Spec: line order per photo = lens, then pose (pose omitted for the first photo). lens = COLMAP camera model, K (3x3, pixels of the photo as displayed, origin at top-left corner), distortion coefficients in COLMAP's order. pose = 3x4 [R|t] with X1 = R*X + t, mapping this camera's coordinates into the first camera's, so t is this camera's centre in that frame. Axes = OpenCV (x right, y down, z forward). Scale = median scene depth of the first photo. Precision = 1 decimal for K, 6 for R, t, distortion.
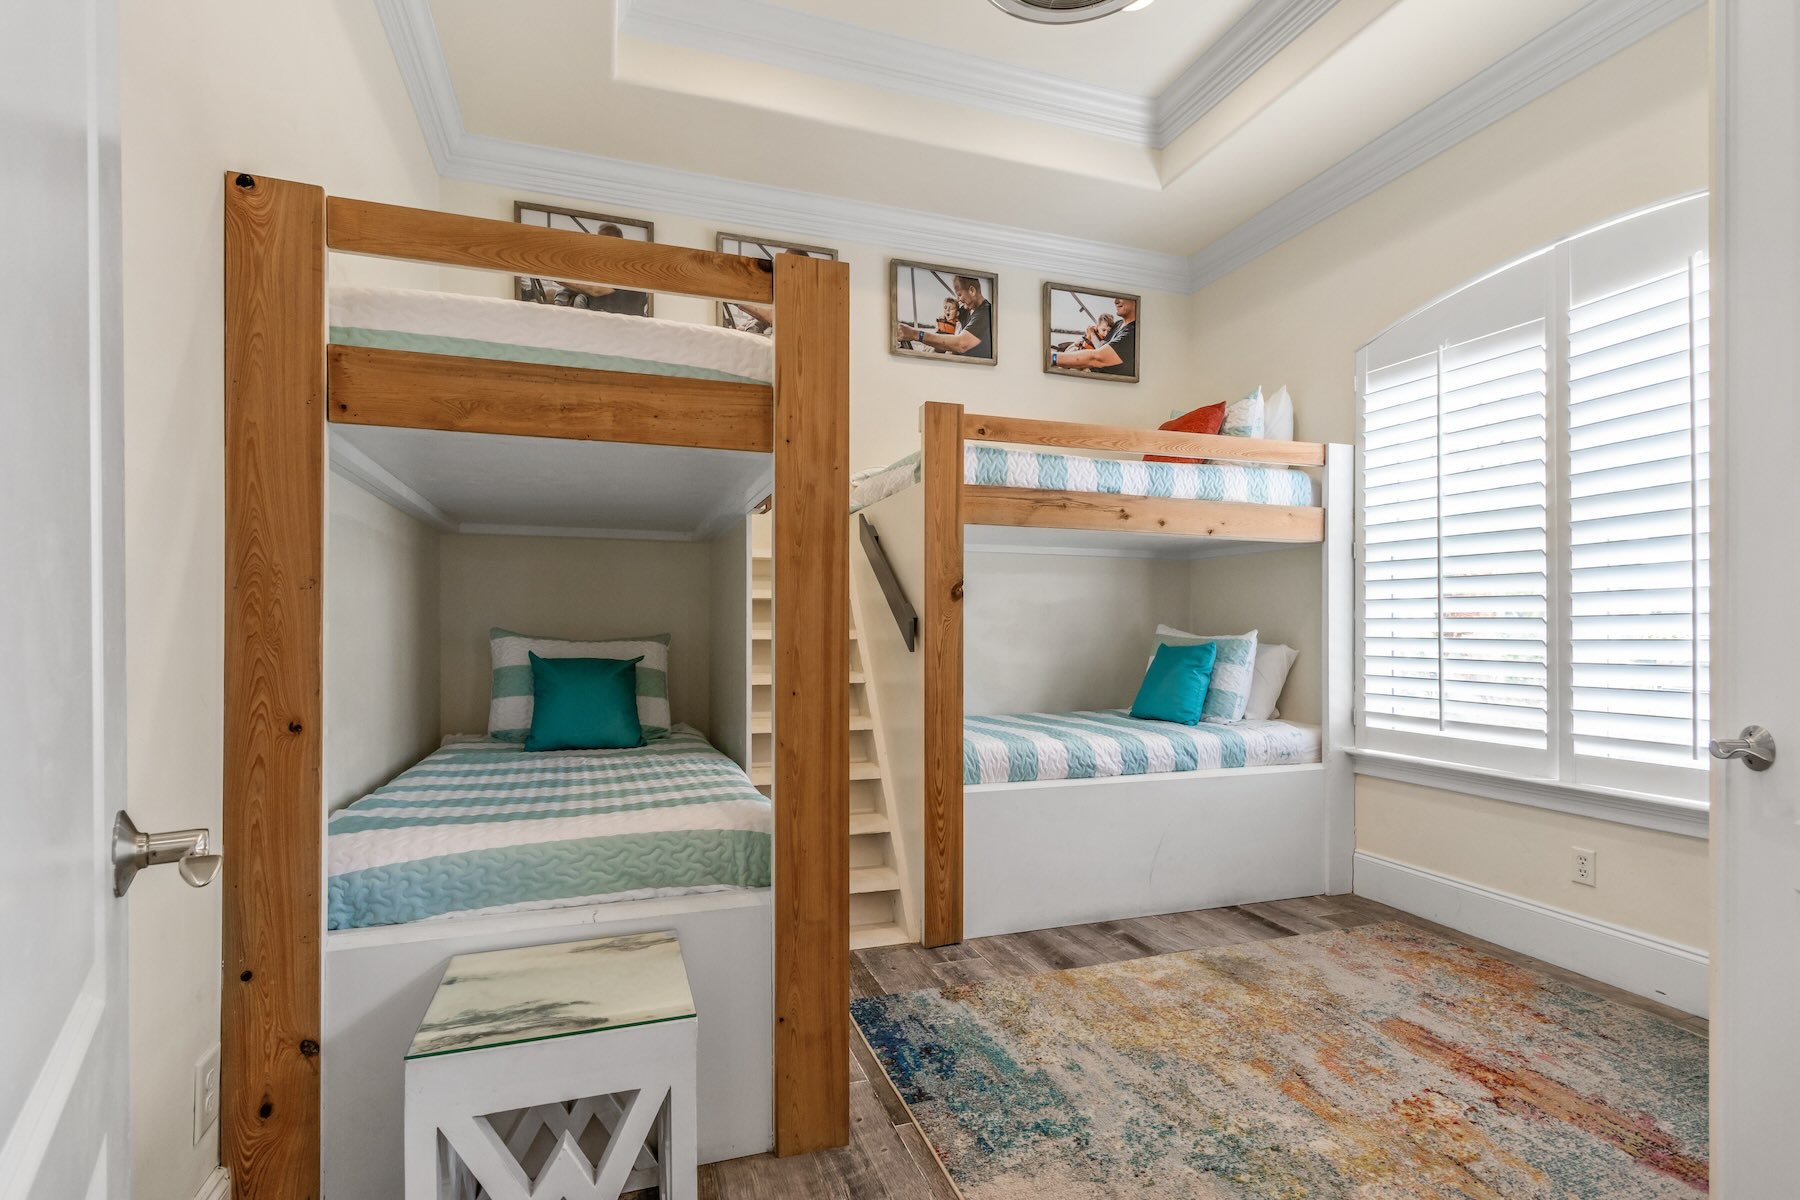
lens RADIAL K [[850.6, 0, 901.6], [0, 850.6, 633.0], [0, 0, 1]] dist [0.000076, 0.000744]
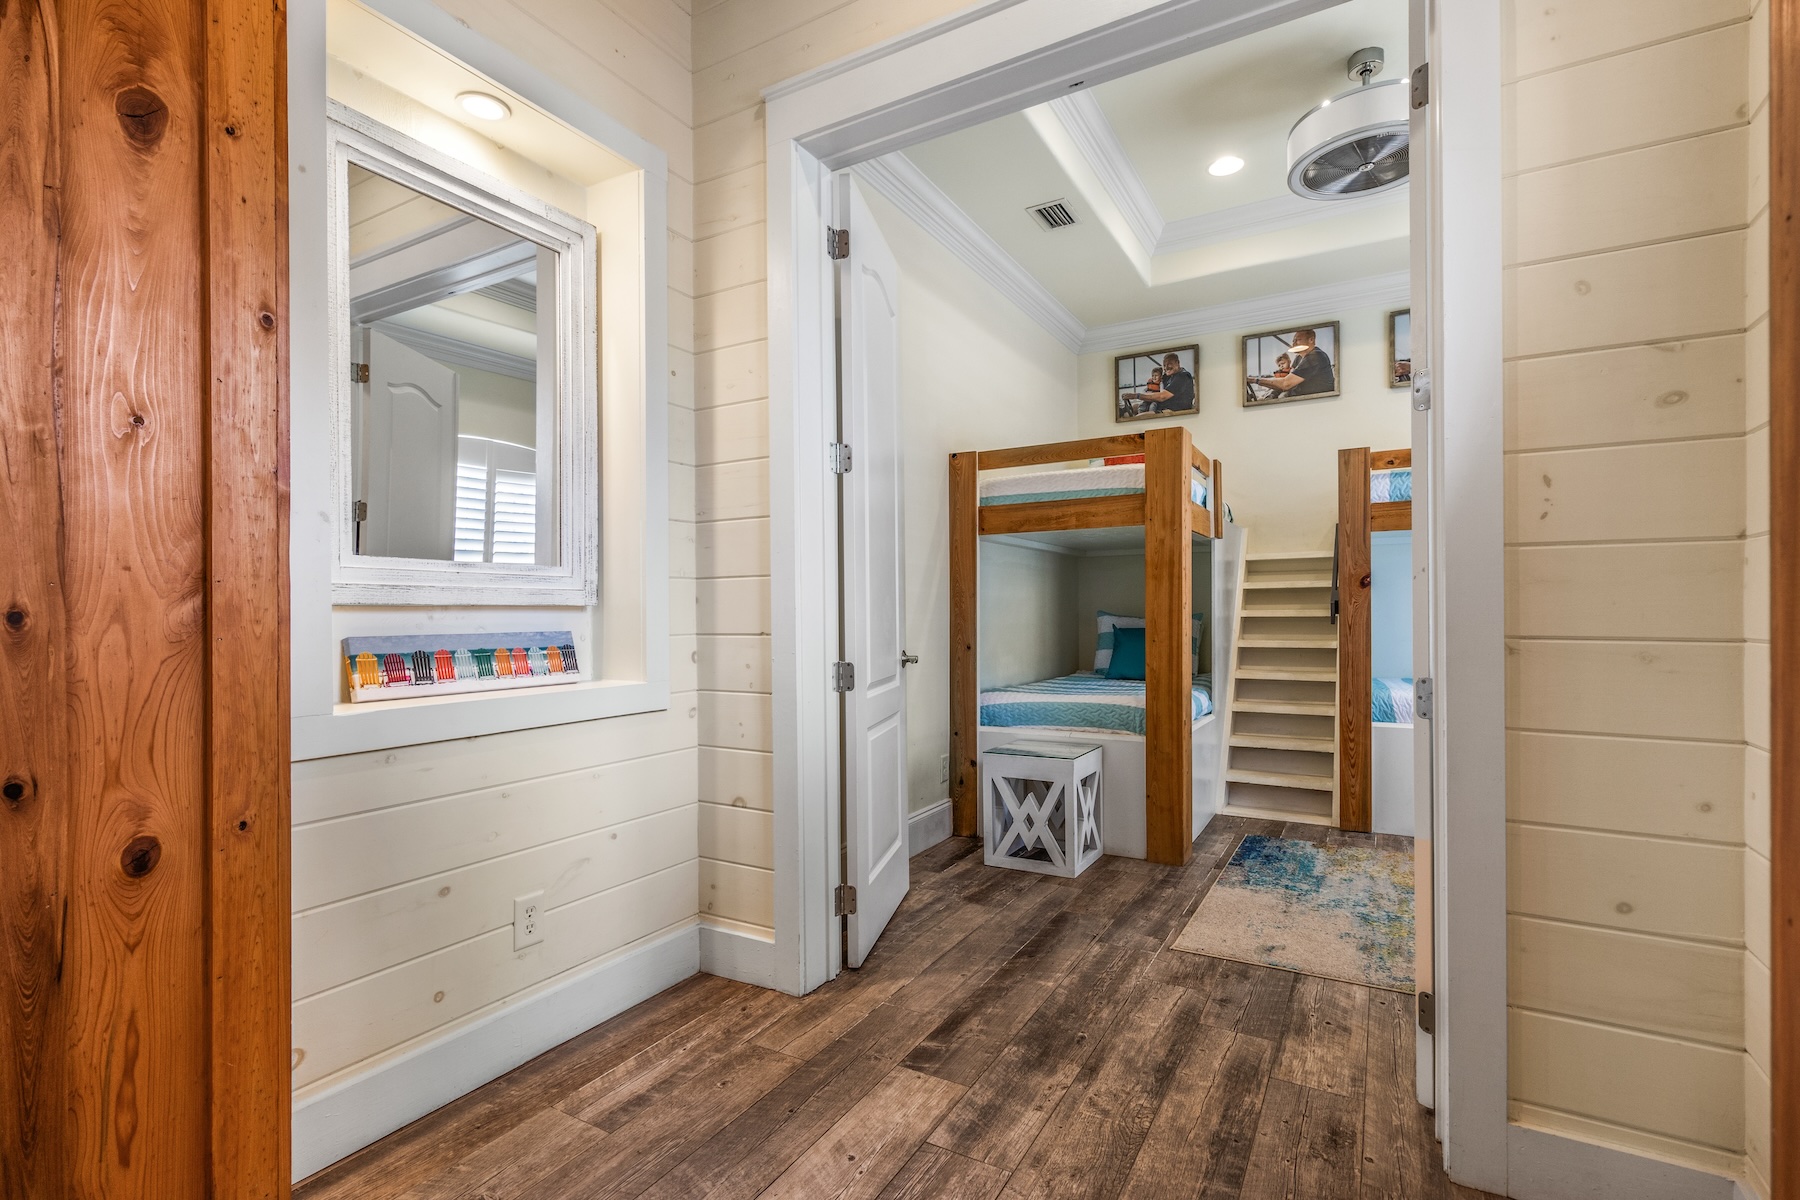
lens RADIAL K [[850.6, 0, 902.2], [0, 850.6, 628.5], [0, 0, 1]] dist [0.000076, 0.000744]
pose [[0.658130, 0.004645, -0.752890, 0.955654], [0.006601, 0.999907, 0.011939, 0.010894], [0.752875, -0.012827, 0.658039, -0.767194]]
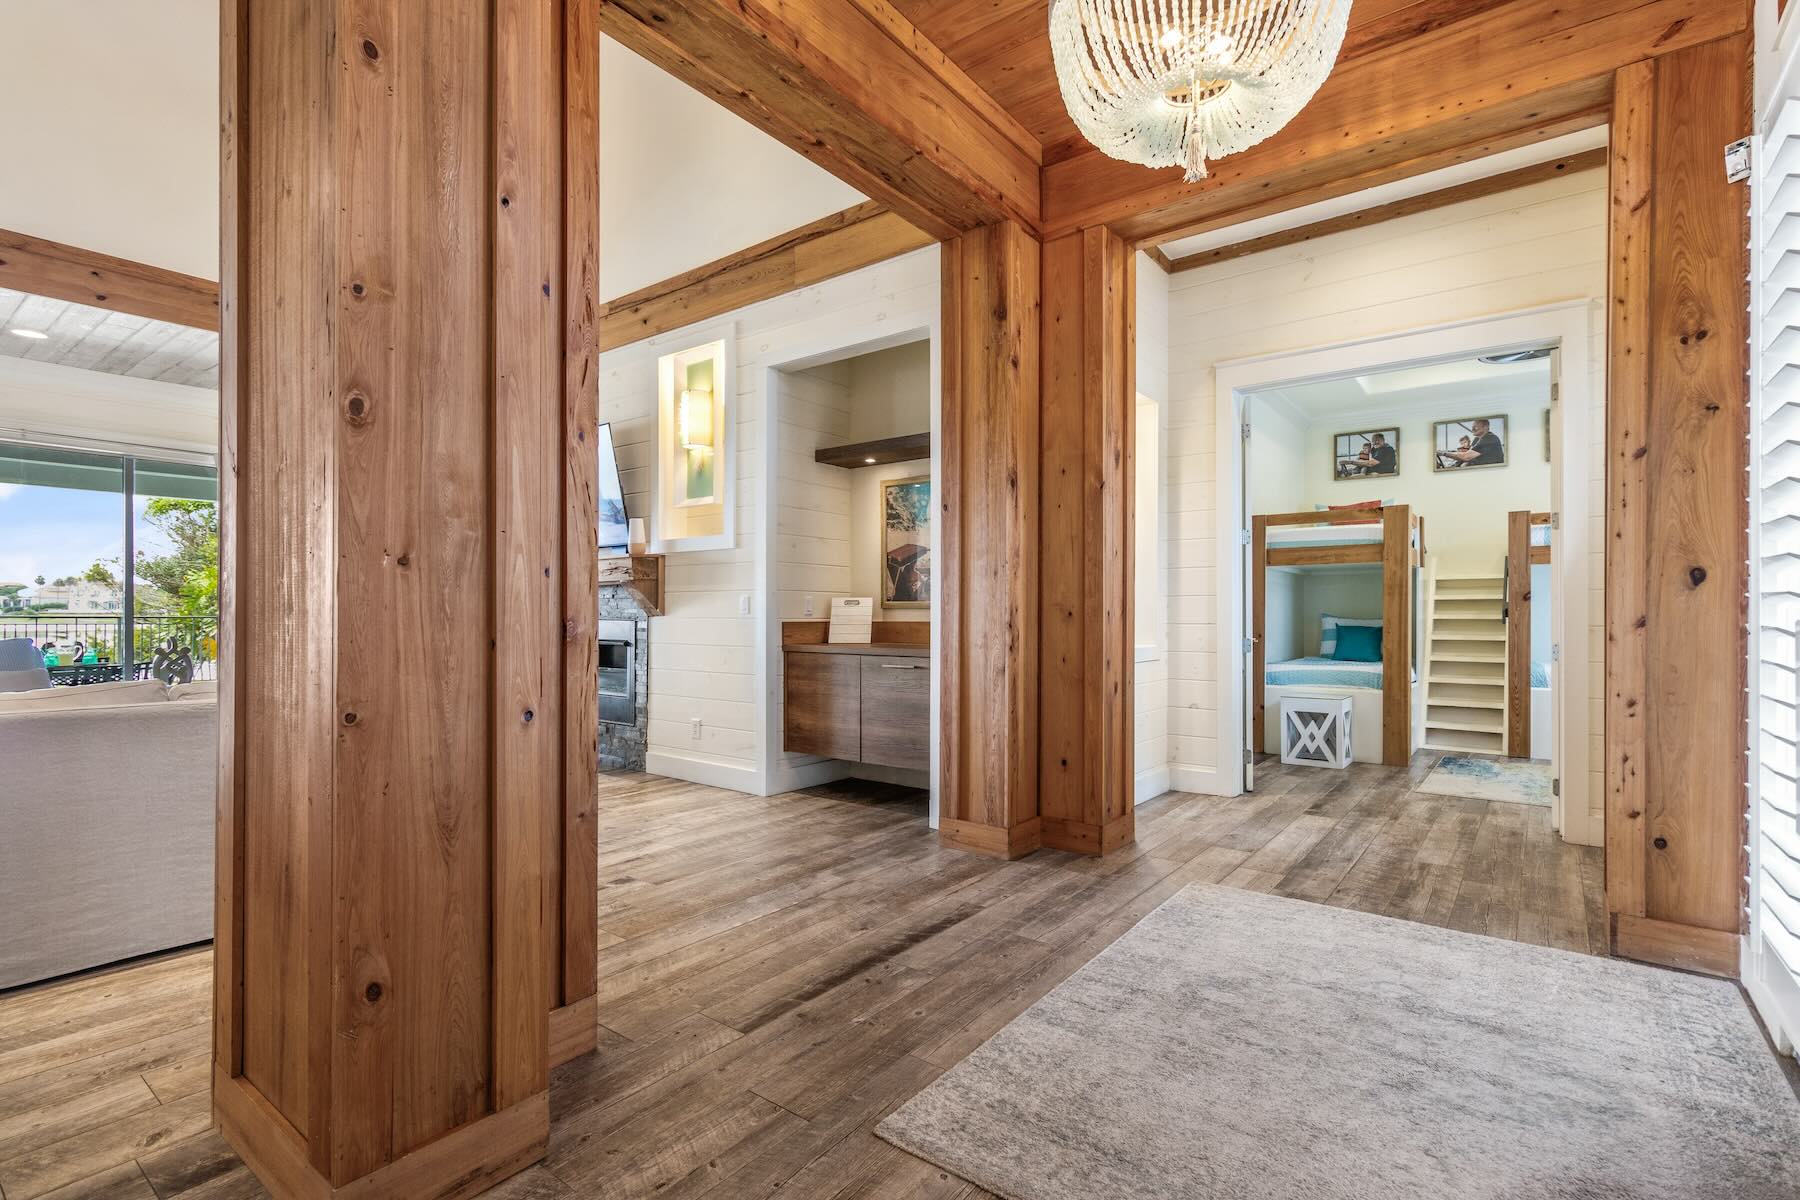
lens RADIAL K [[850.6, 0, 902.1], [0, 850.6, 621.2], [0, 0, 1]] dist [0.000076, 0.000744]
pose [[0.553371, 0.003450, -0.832928, 1.534849], [-0.003255, 0.999993, 0.001979, 0.024024], [0.832929, 0.001616, 0.553378, -2.369038]]
